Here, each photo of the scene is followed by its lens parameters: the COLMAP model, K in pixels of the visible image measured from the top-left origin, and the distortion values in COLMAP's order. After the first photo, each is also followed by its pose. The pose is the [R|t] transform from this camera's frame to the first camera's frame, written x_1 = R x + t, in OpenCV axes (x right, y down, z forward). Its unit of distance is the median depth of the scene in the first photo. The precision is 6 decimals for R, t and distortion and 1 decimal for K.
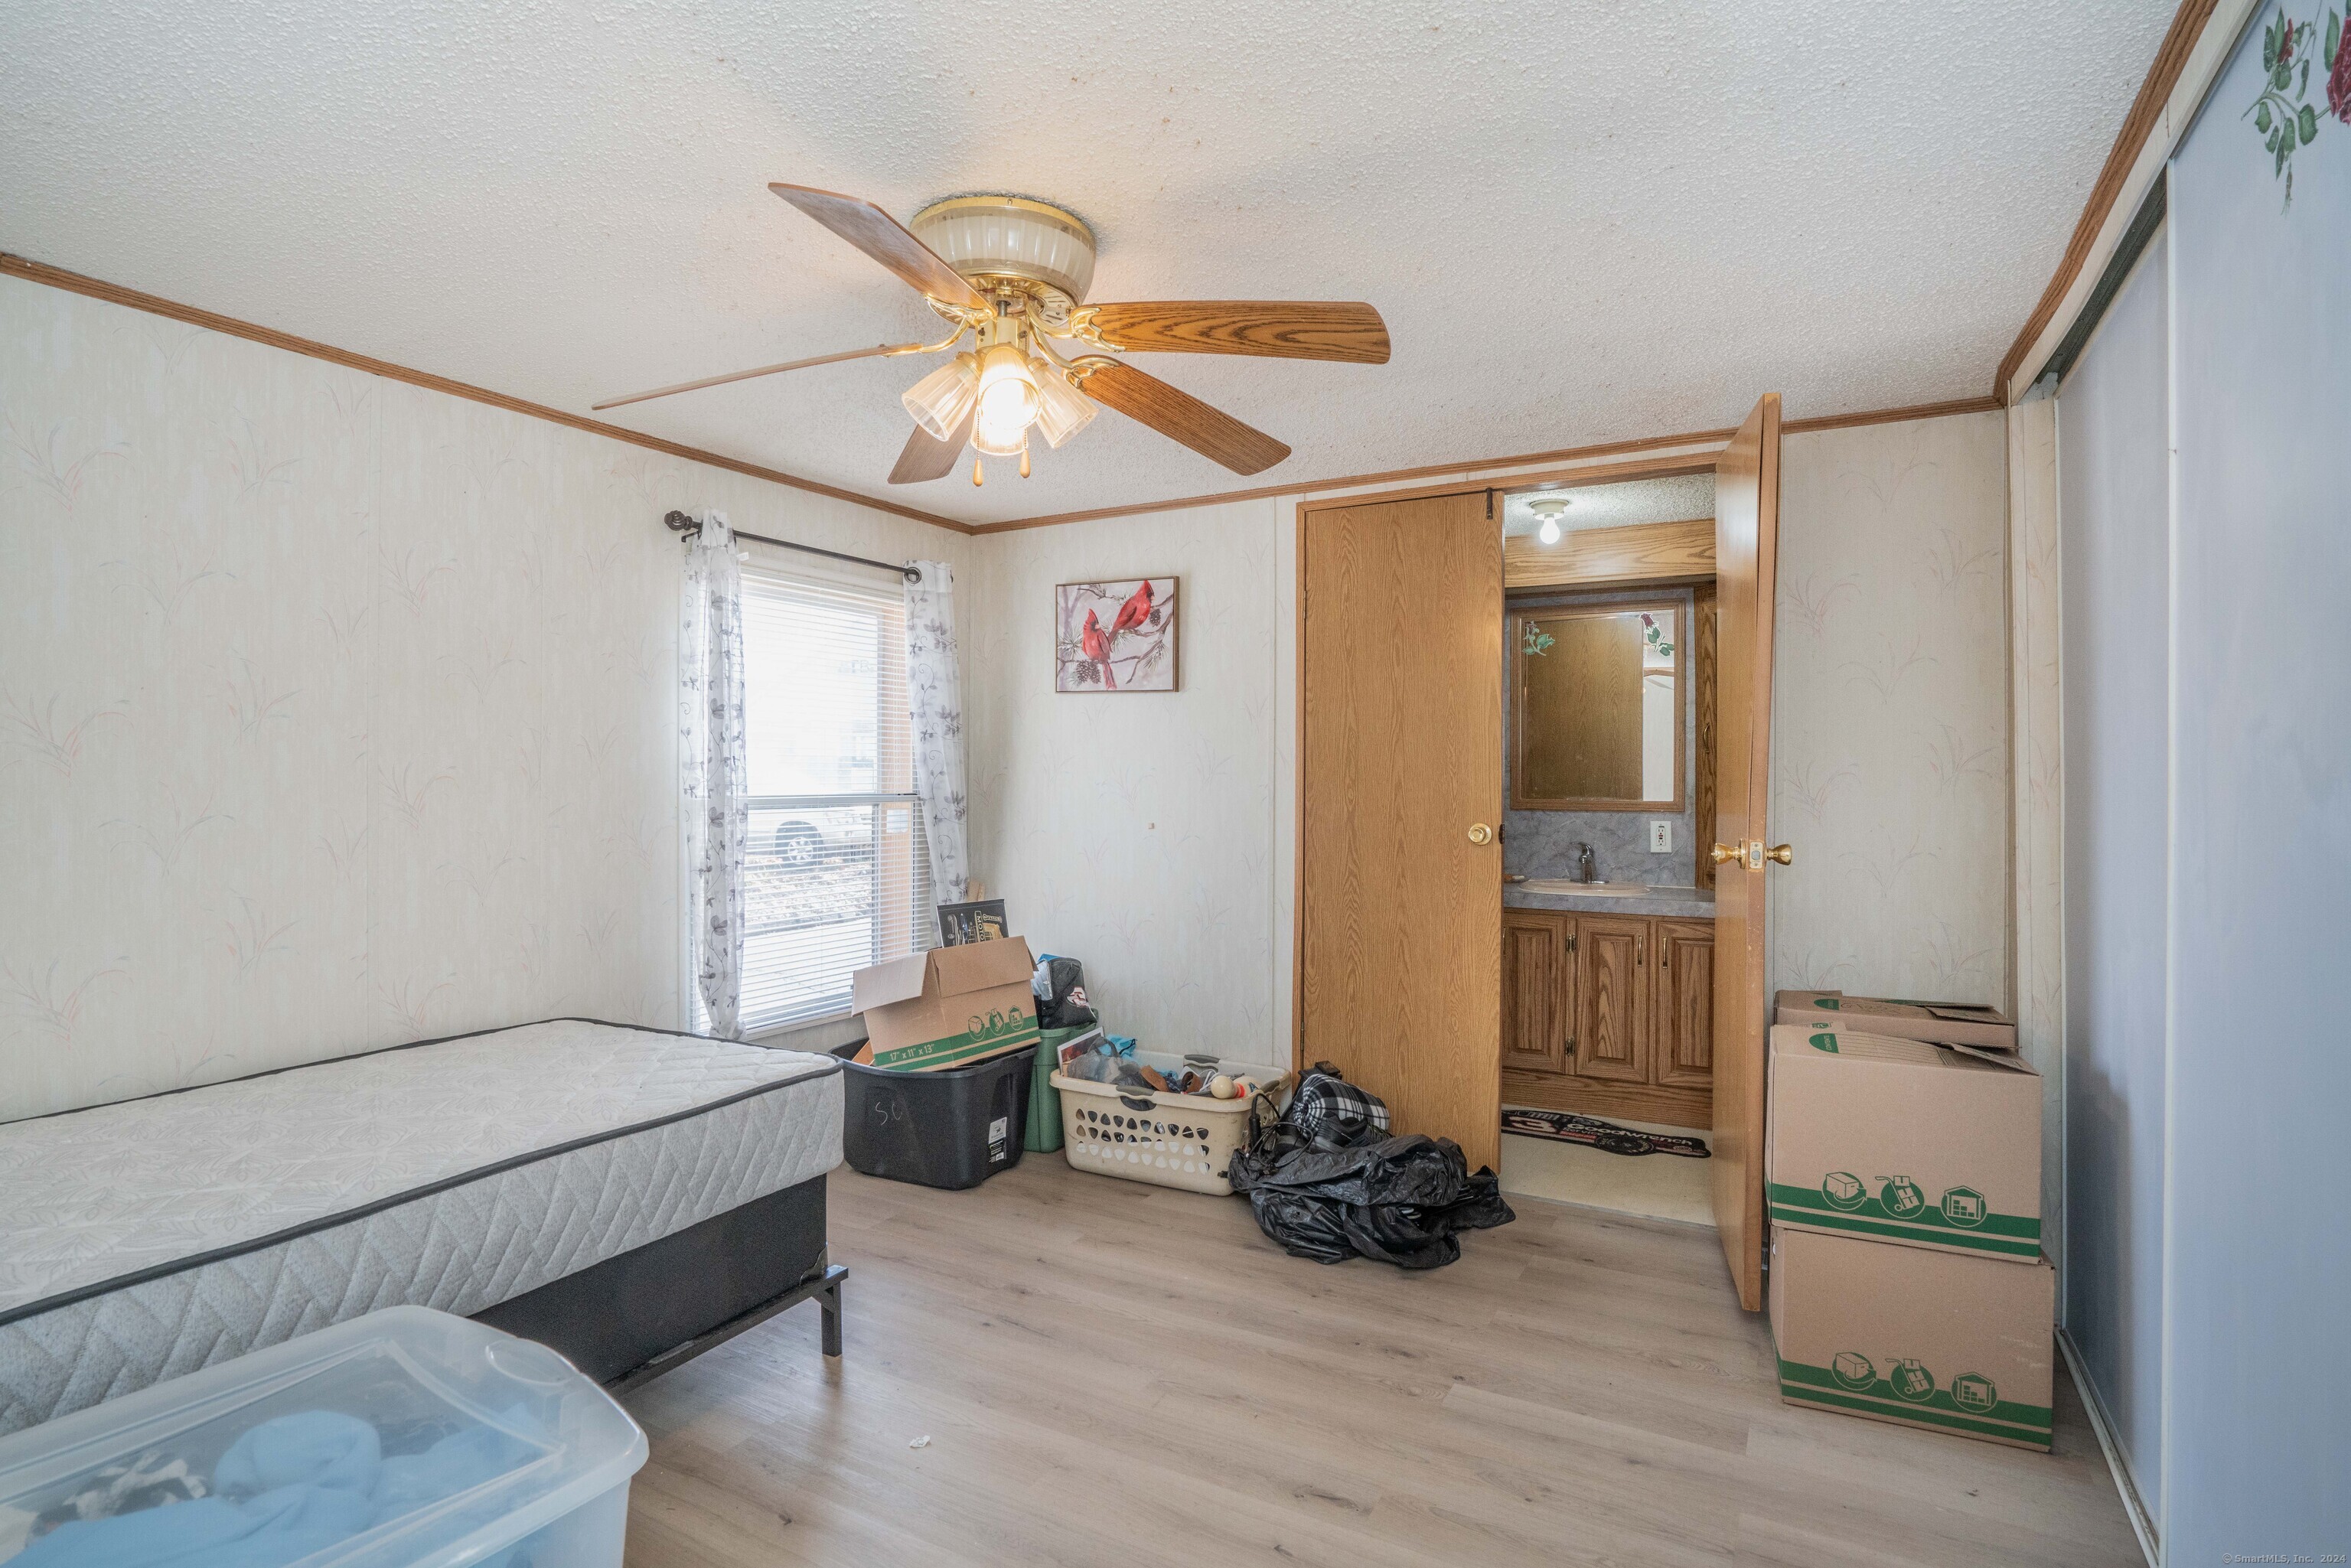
lens RADIAL K [[1152.8, 0, 1152.0], [0, 1152.8, 778.2], [0, 0, 1]] dist [-0.022434, 0.003398]
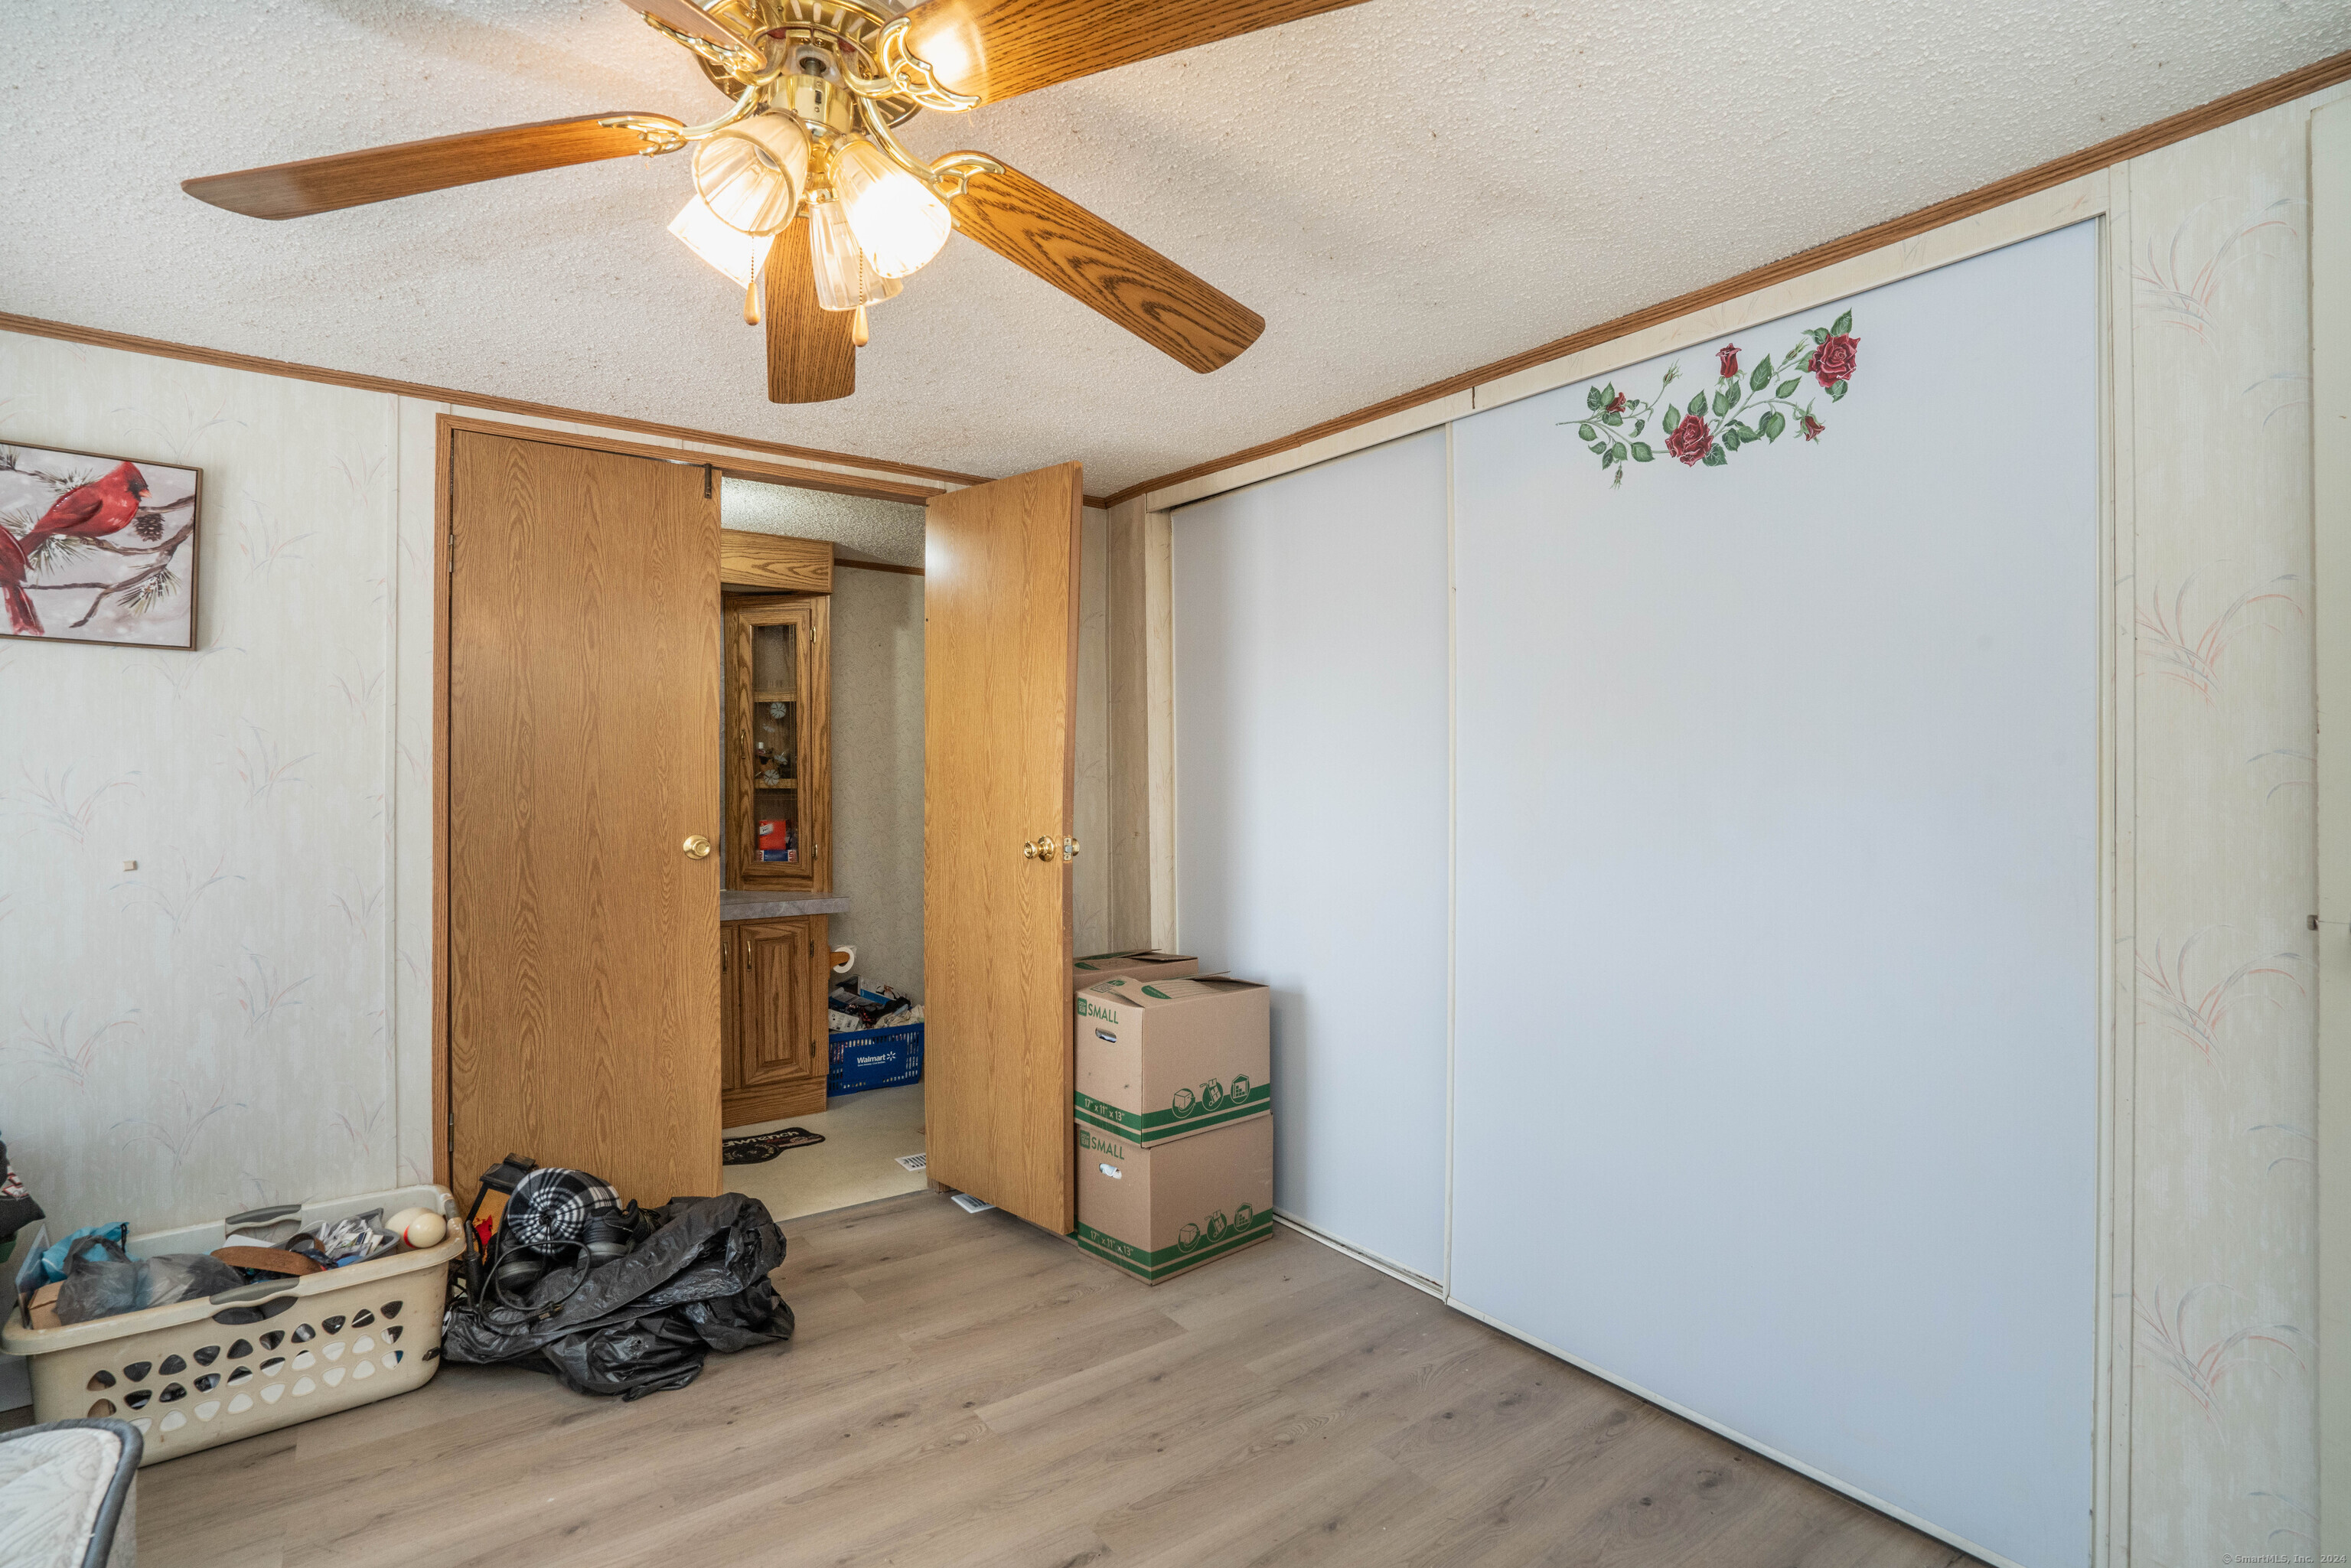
lens RADIAL K [[1103.6, 0, 1169.5], [0, 1103.6, 777.4], [0, 0, 1]] dist [-0.033192, 0.010488]
pose [[0.419761, 0.000020, 0.907634, -0.333982], [0.003533, 0.999992, -0.001656, -0.003139], [-0.907628, 0.003902, 0.419758, 0.304893]]
